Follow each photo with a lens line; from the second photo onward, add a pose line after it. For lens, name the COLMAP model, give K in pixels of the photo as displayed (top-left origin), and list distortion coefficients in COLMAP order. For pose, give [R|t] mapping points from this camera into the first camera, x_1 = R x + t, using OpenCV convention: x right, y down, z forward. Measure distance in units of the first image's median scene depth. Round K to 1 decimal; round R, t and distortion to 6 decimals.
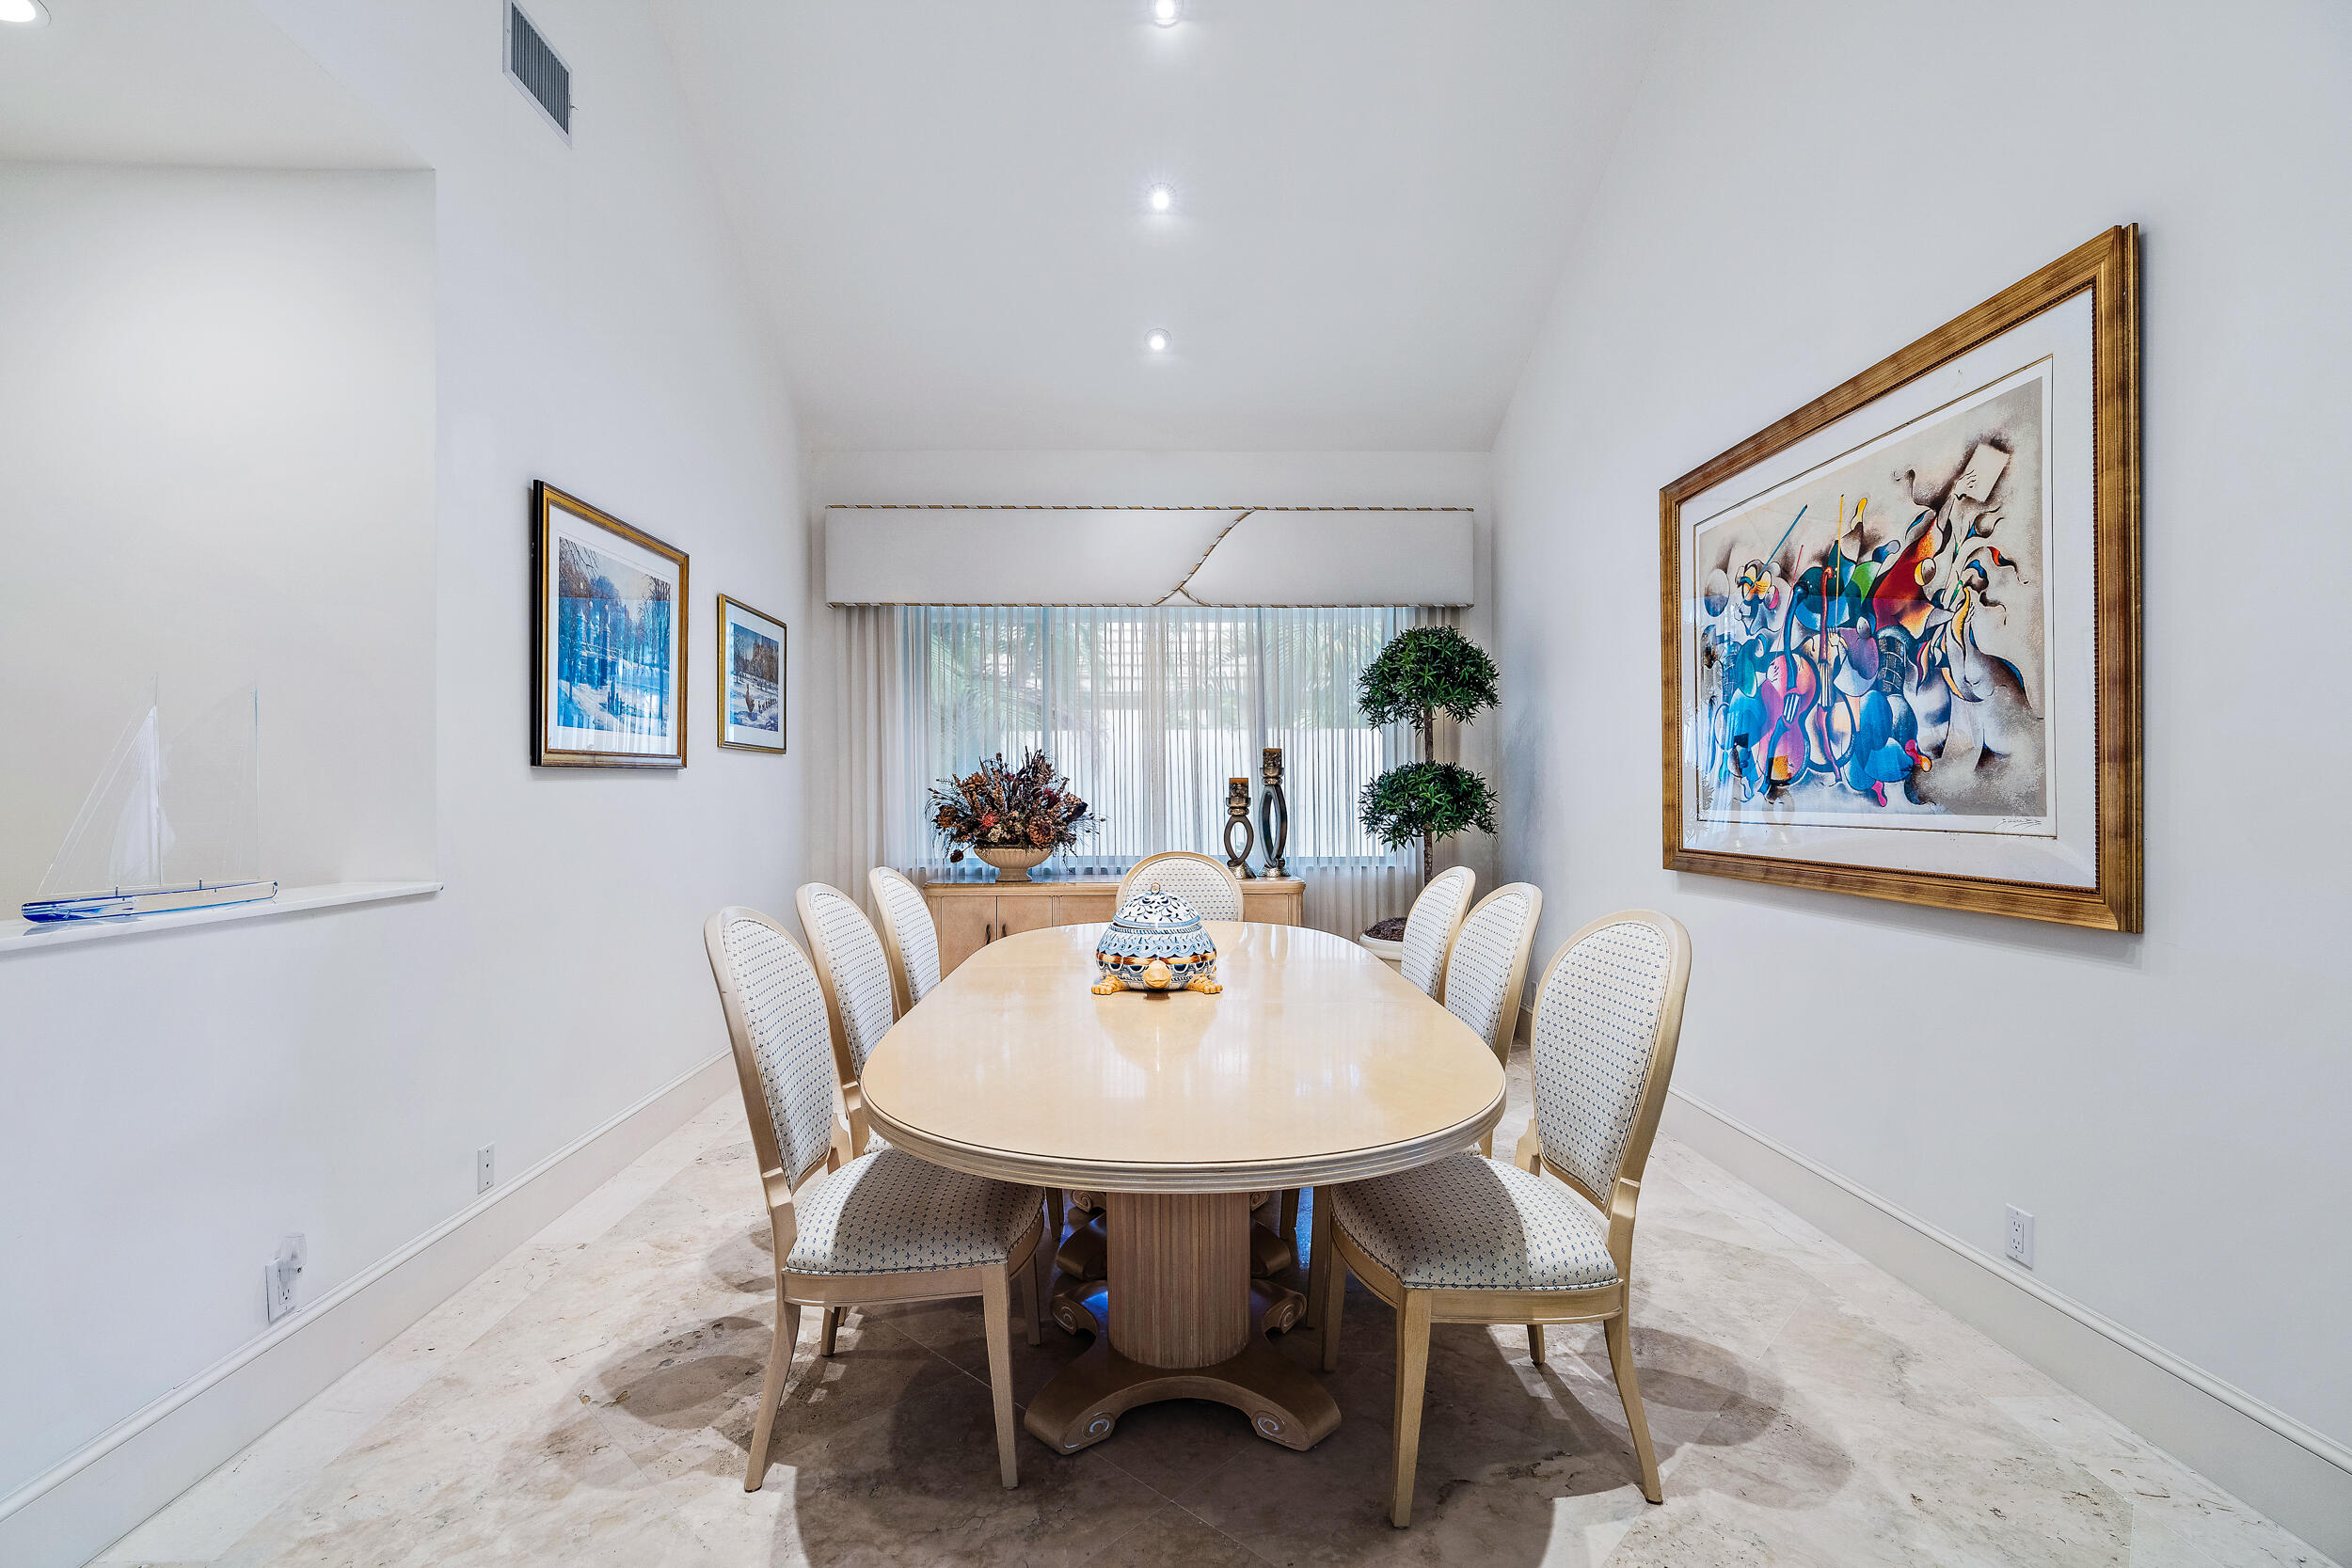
lens RADIAL K [[1067.4, 0, 1174.7], [0, 1067.4, 785.8], [0, 0, 1]] dist [0.000255, -0.000231]
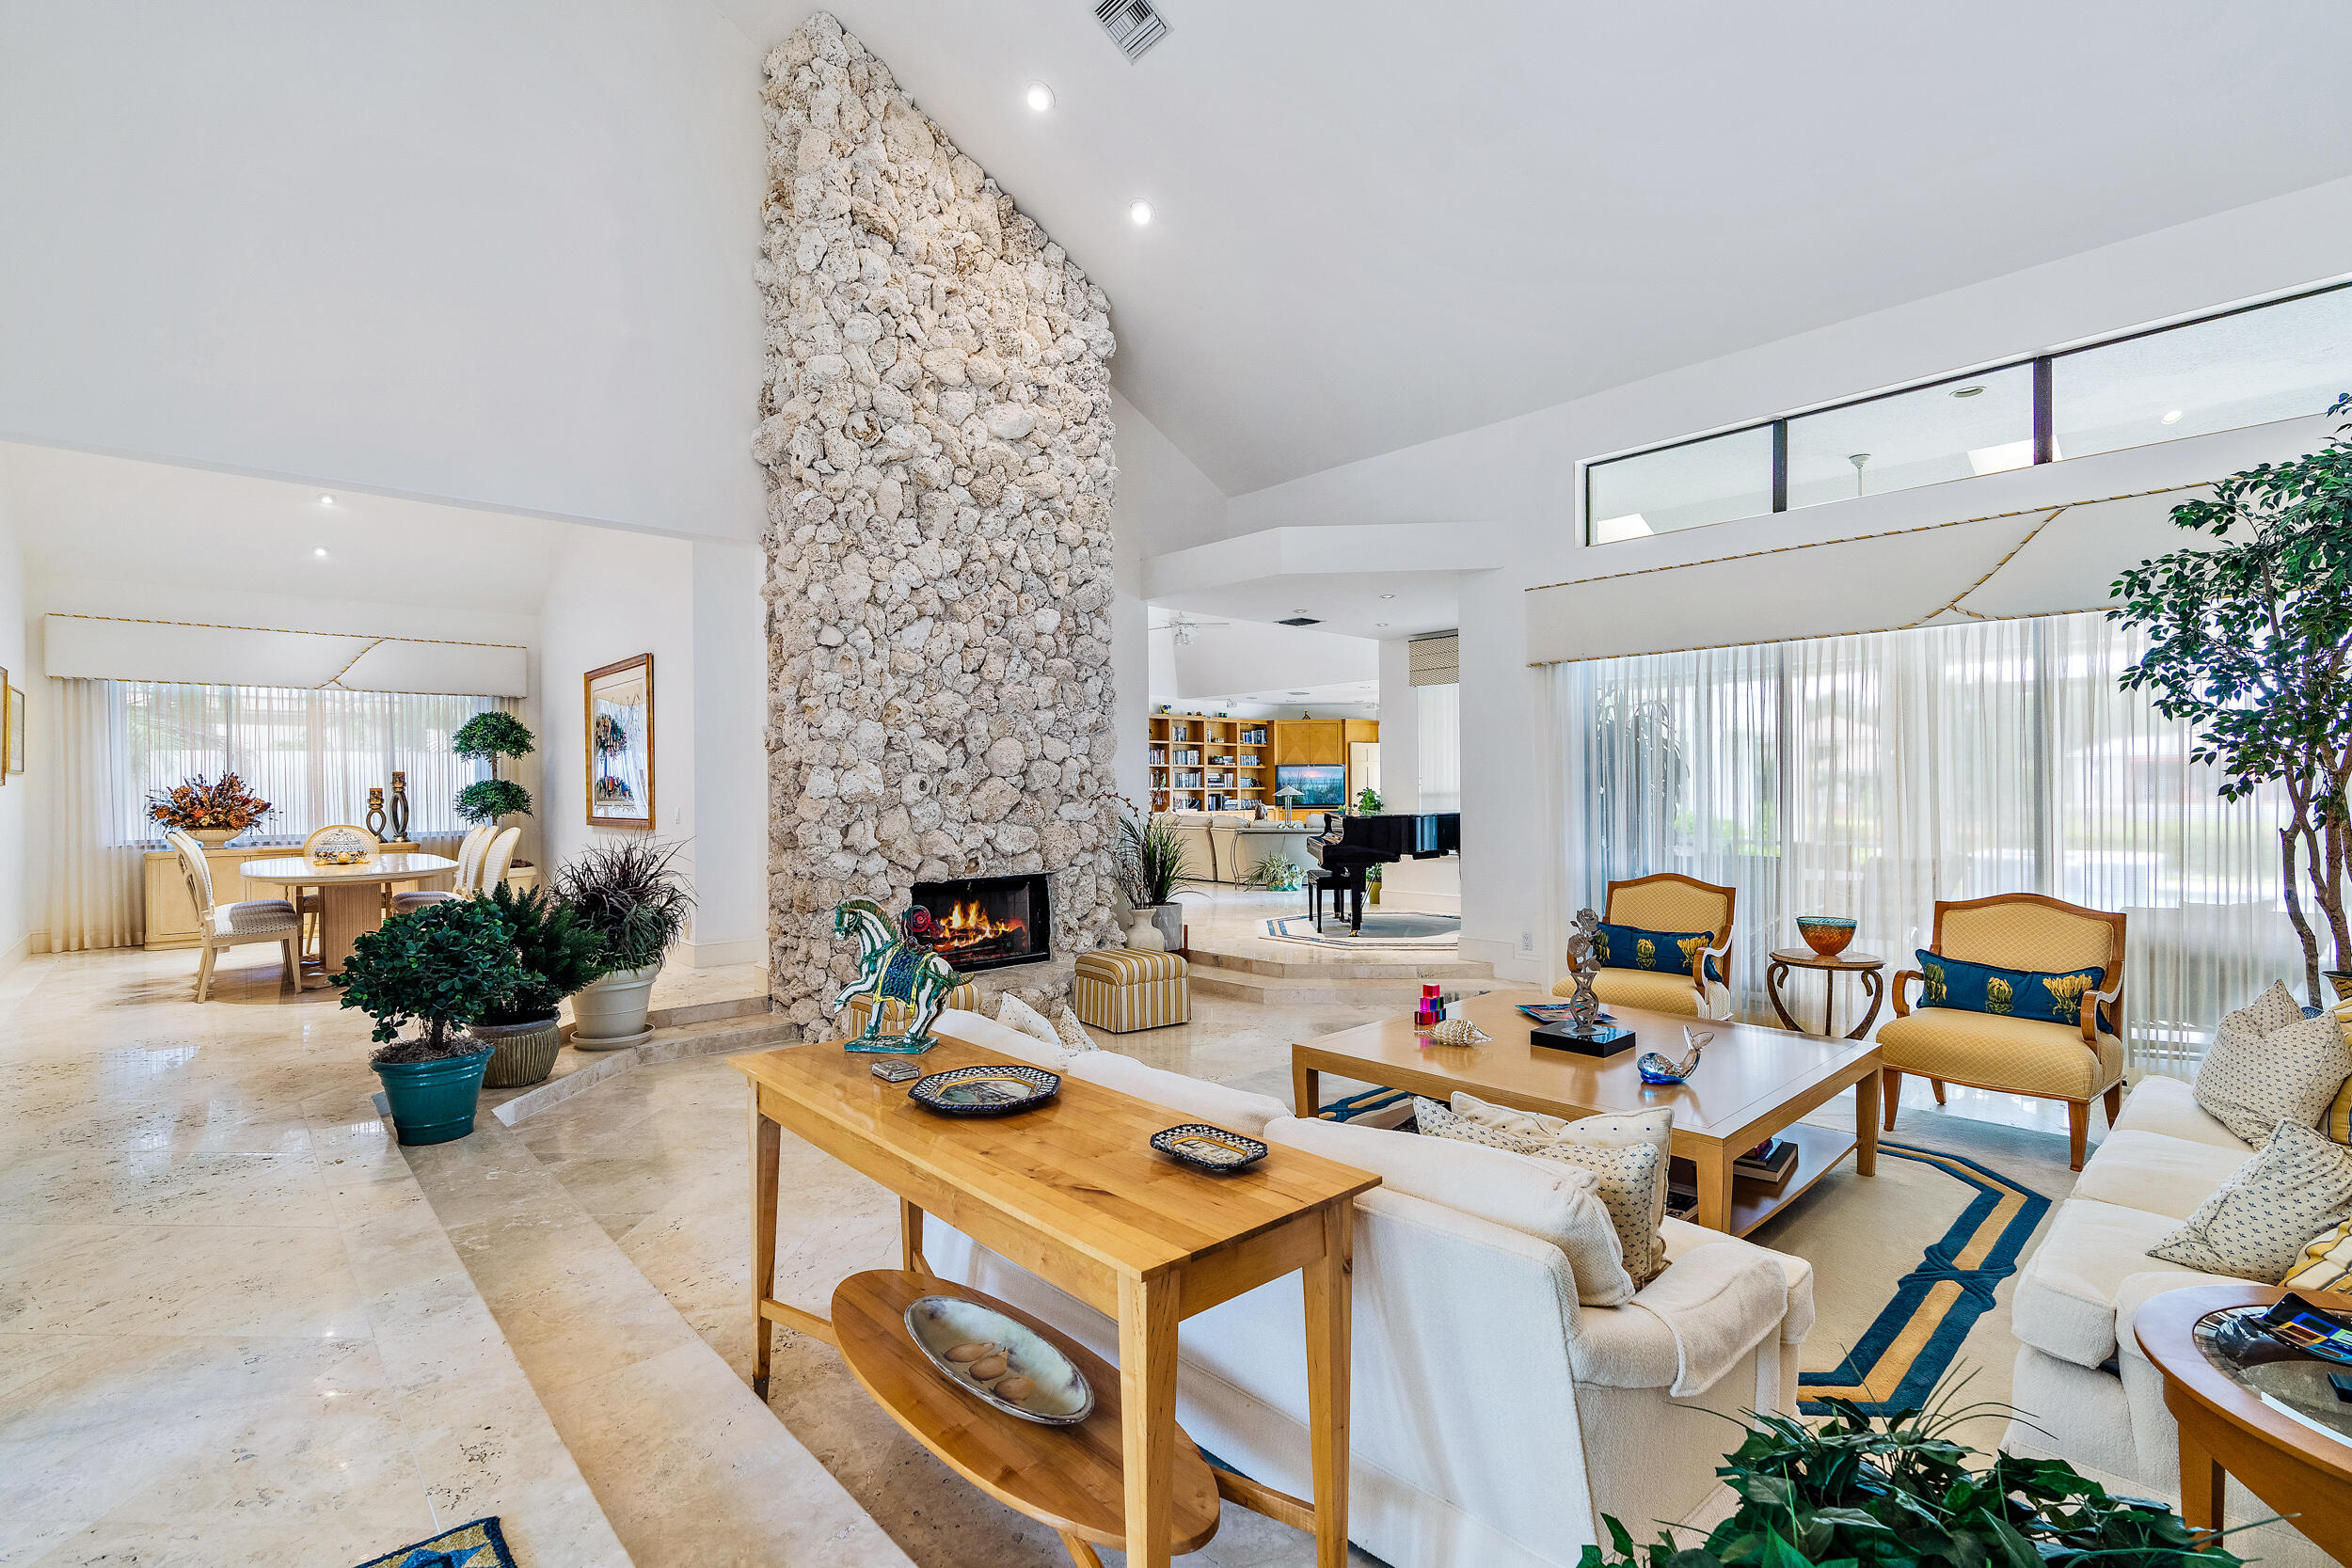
lens RADIAL K [[1067.4, 0, 1172.6], [0, 1067.4, 788.5], [0, 0, 1]] dist [0.000255, -0.000231]
pose [[0.772143, -0.005800, 0.635423, -0.048892], [0.003417, 0.999982, 0.004975, -0.011440], [-0.635440, -0.001670, 0.772148, -1.300386]]
